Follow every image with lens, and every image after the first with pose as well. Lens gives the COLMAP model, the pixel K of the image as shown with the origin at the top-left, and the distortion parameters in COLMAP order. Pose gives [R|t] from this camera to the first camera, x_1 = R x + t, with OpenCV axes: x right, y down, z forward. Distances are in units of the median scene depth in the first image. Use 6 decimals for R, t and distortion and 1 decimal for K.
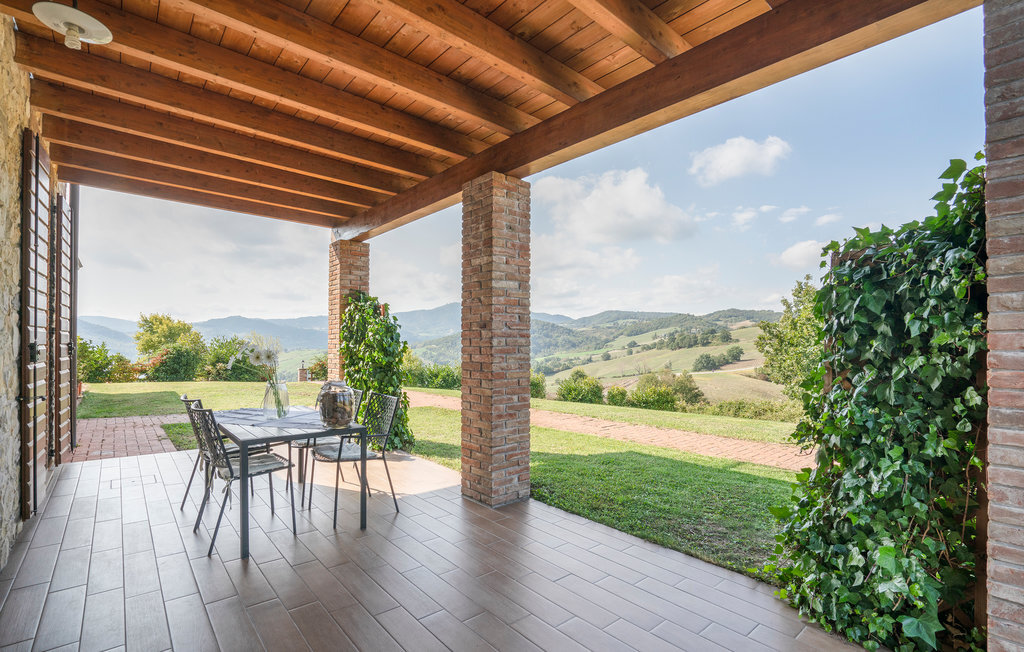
lens RADIAL K [[466.7, 0, 509.9], [0, 466.7, 334.3], [0, 0, 1]] dist [-0.021987, -0.000289]
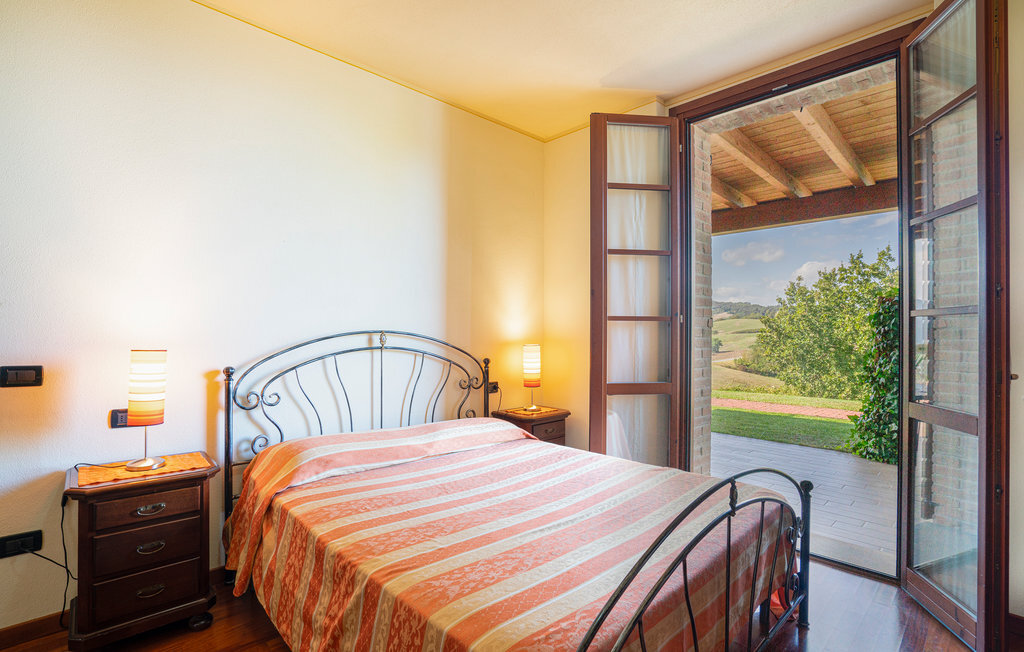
lens RADIAL K [[466.7, 0, 513.6], [0, 466.7, 325.5], [0, 0, 1]] dist [-0.021987, -0.000289]
pose [[0.998903, 0.006419, 0.046382, -1.207601], [-0.006459, 0.999979, 0.000692, -0.034229], [-0.046377, -0.000991, 0.998924, -1.173580]]
